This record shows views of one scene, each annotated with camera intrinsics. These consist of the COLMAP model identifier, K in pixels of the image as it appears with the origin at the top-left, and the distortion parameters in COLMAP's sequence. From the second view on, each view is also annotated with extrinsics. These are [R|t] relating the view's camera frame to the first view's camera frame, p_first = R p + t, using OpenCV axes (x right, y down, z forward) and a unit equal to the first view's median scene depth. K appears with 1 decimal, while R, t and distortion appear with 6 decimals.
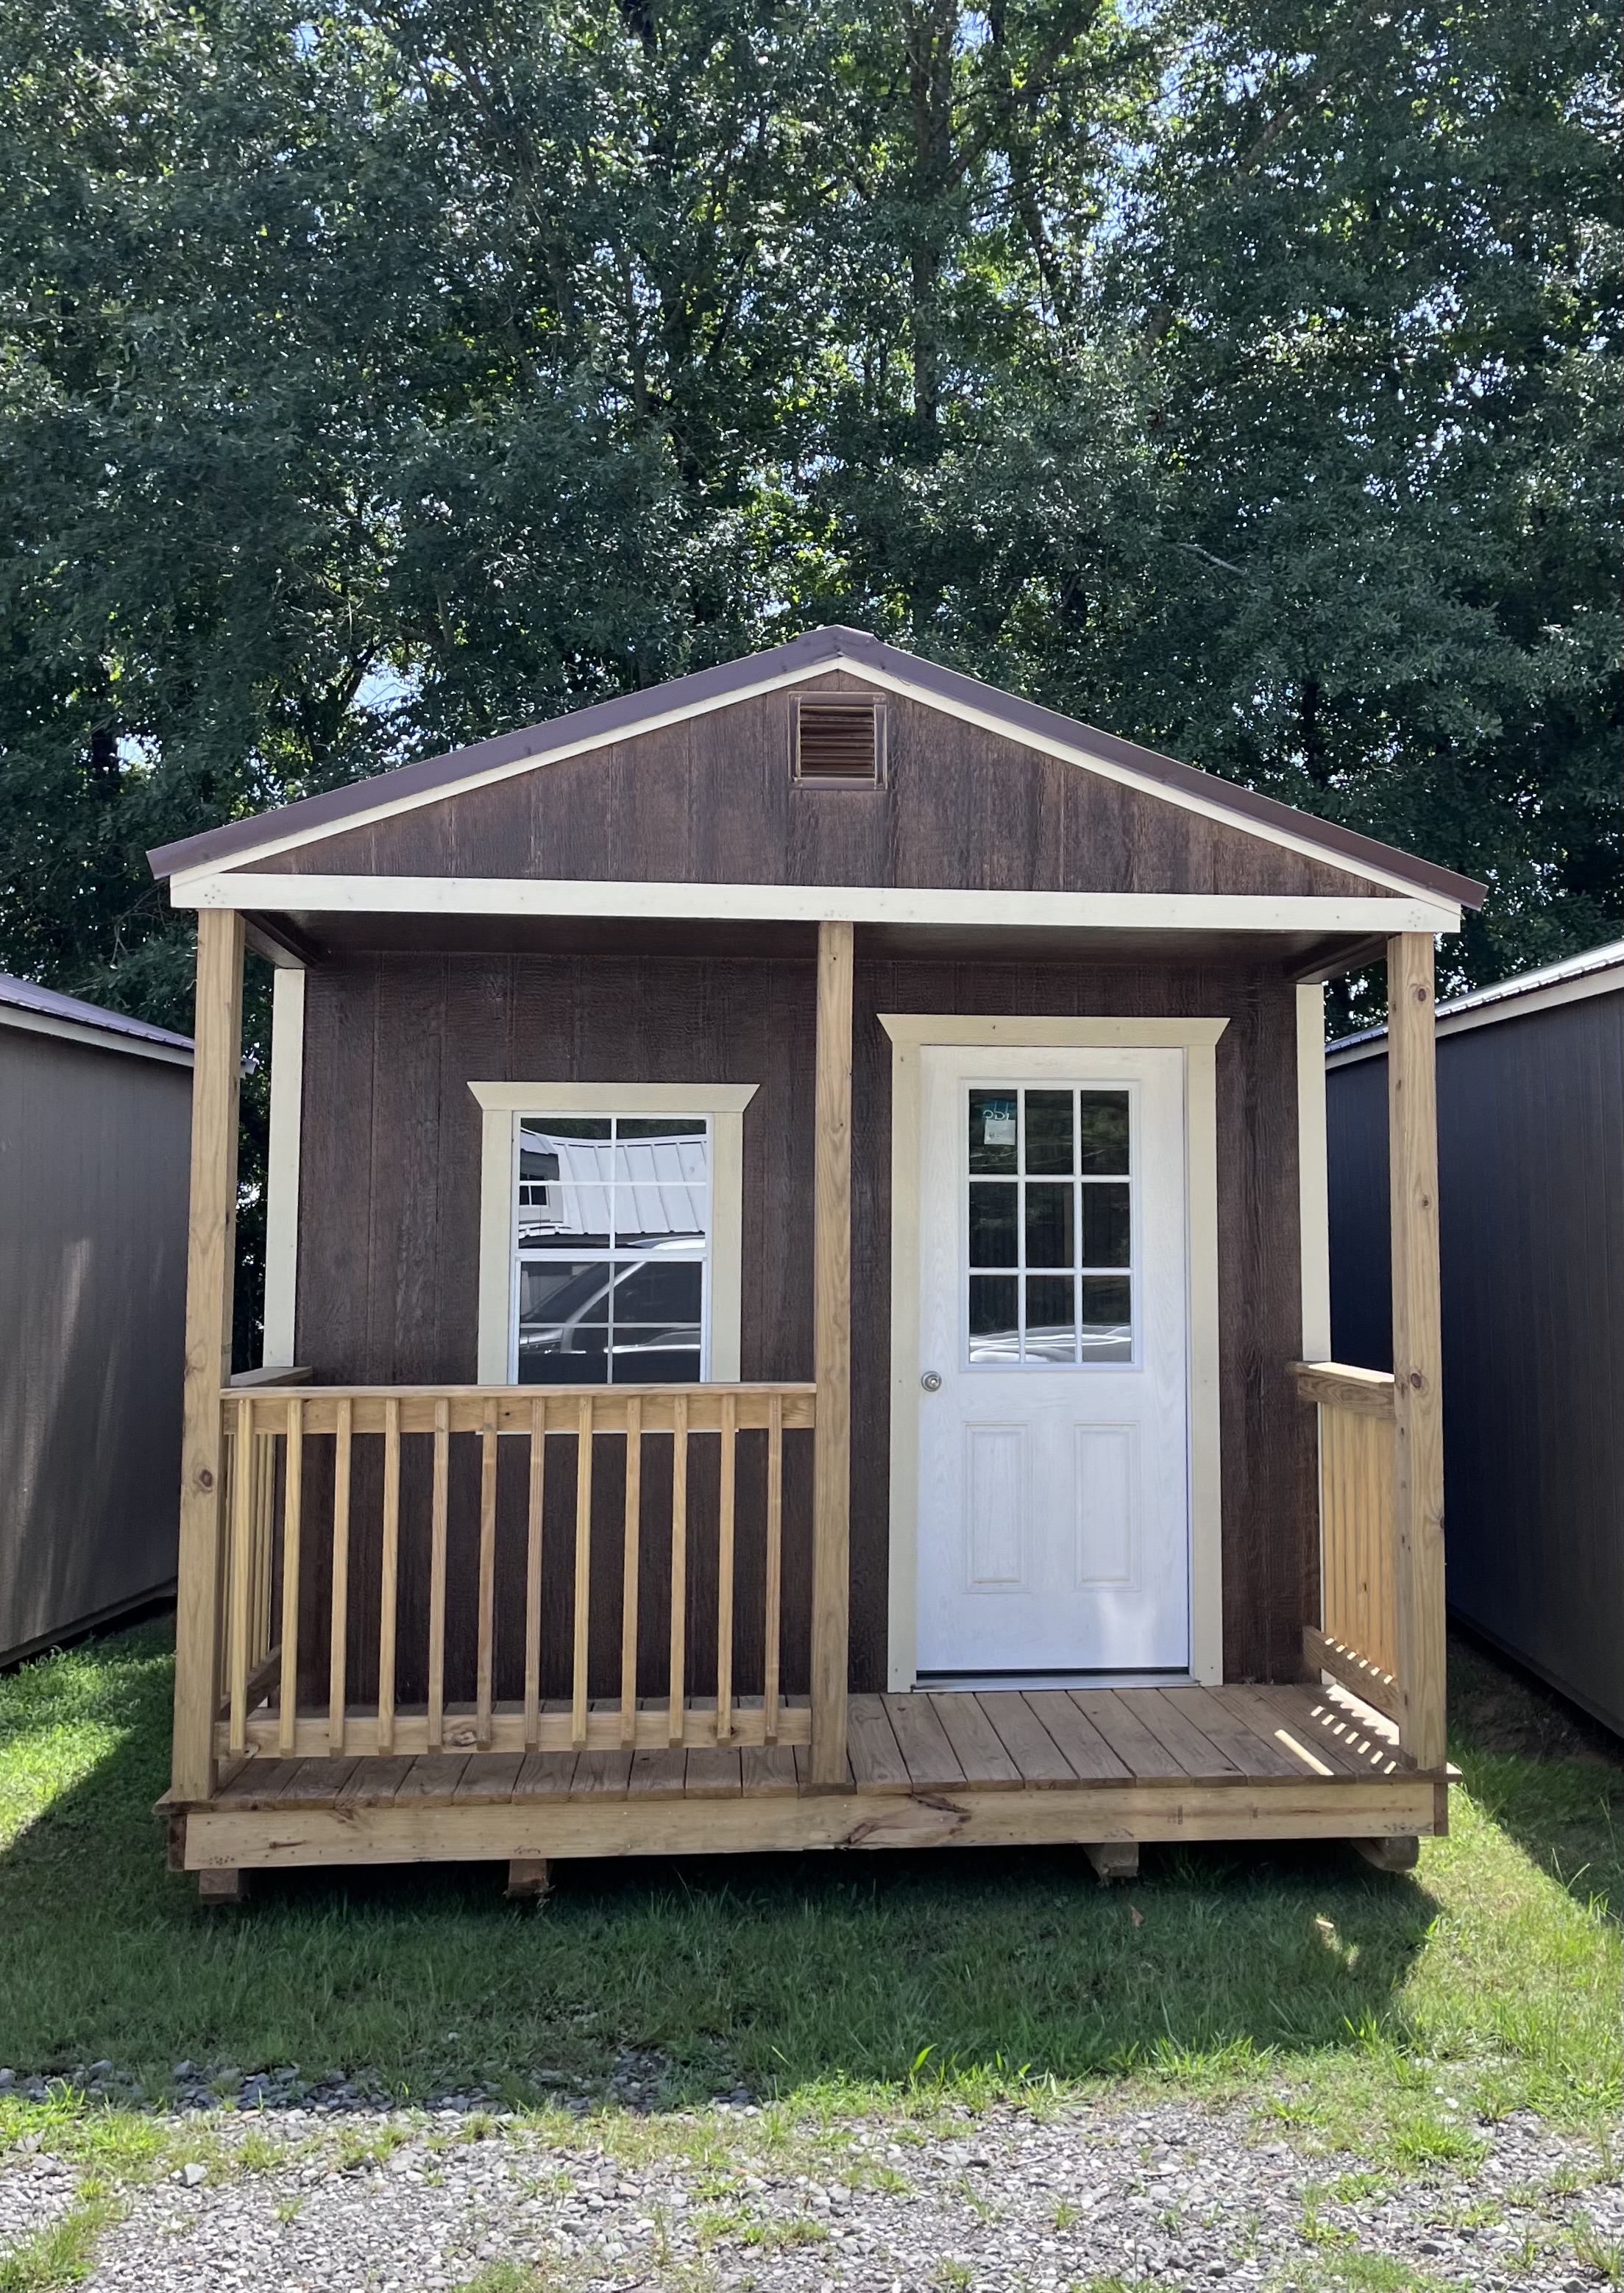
lens RADIAL K [[1698.2, 0, 818.5], [0, 1698.2, 1187.3], [0, 0, 1]] dist [0.017018, -0.000967]
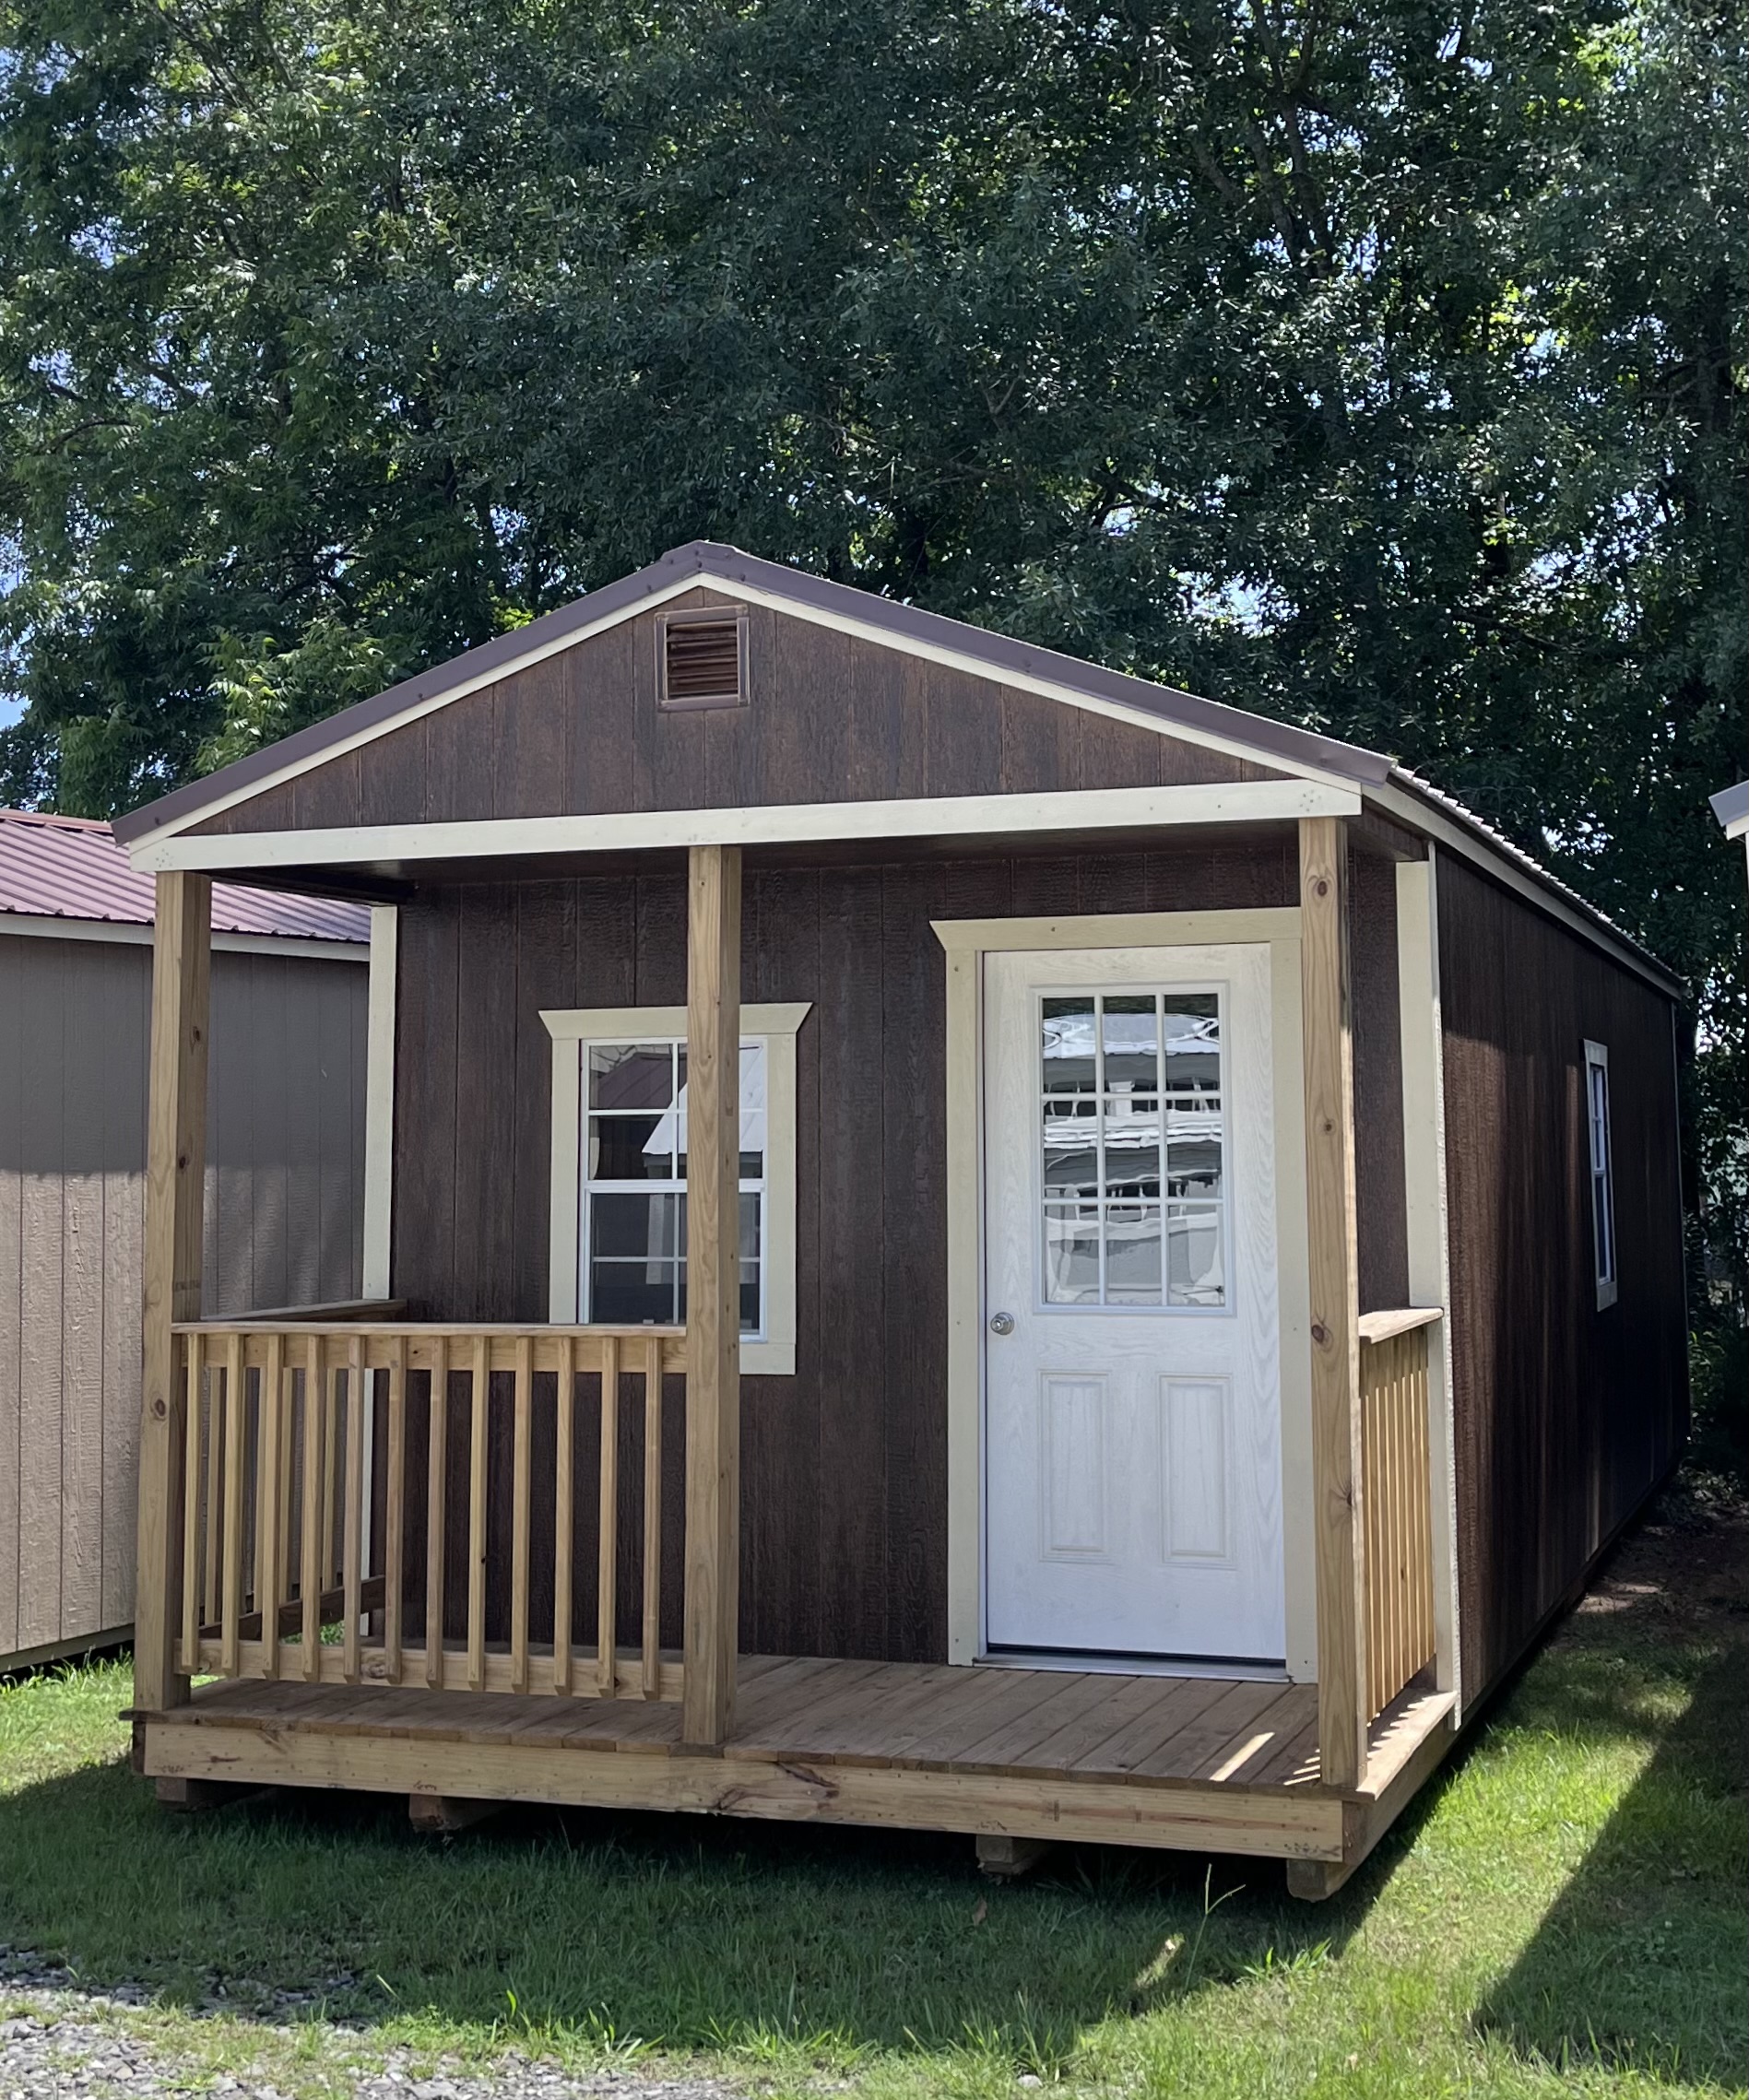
lens RADIAL K [[1981.7, 0, 874.5], [0, 1981.7, 1050.0], [0, 0, 1]] dist [0.003840, 0.023338]
pose [[0.946783, -0.029231, -0.320542, 0.460273], [0.023832, 0.999501, -0.020755, -0.015074], [0.320988, 0.012012, 0.947007, -0.031651]]
